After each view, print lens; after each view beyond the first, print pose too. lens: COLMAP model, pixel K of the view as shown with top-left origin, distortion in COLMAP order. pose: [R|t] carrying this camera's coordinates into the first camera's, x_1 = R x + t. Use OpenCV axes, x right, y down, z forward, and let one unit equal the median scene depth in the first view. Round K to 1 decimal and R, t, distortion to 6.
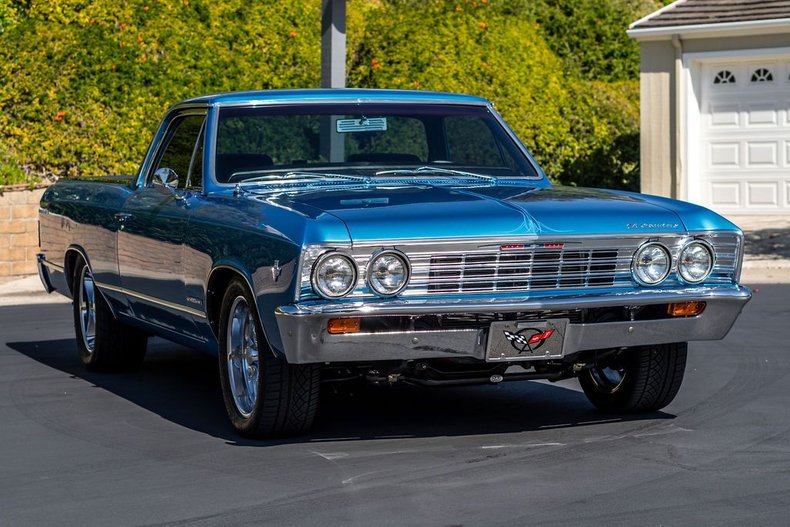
lens RADIAL K [[1857.8, 0, 395.0], [0, 1857.8, 263.5], [0, 0, 1]] dist [0.085676, -0.261190]
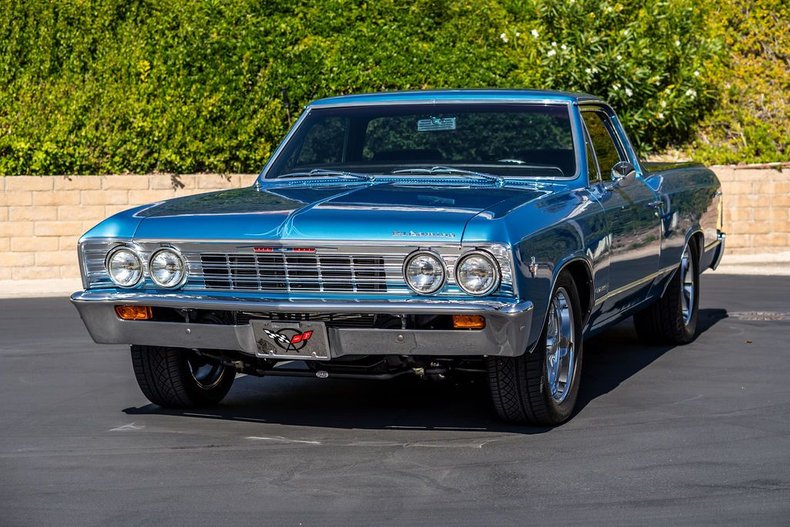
lens RADIAL K [[1673.9, 0, 395.0], [0, 1673.9, 263.5], [0, 0, 1]] dist [0.075777, -0.341818]
pose [[0.762865, 0.052889, -0.644391, 0.711623], [-0.036246, 0.998580, 0.039050, -0.039641], [0.645541, -0.006434, 0.763698, 0.322388]]
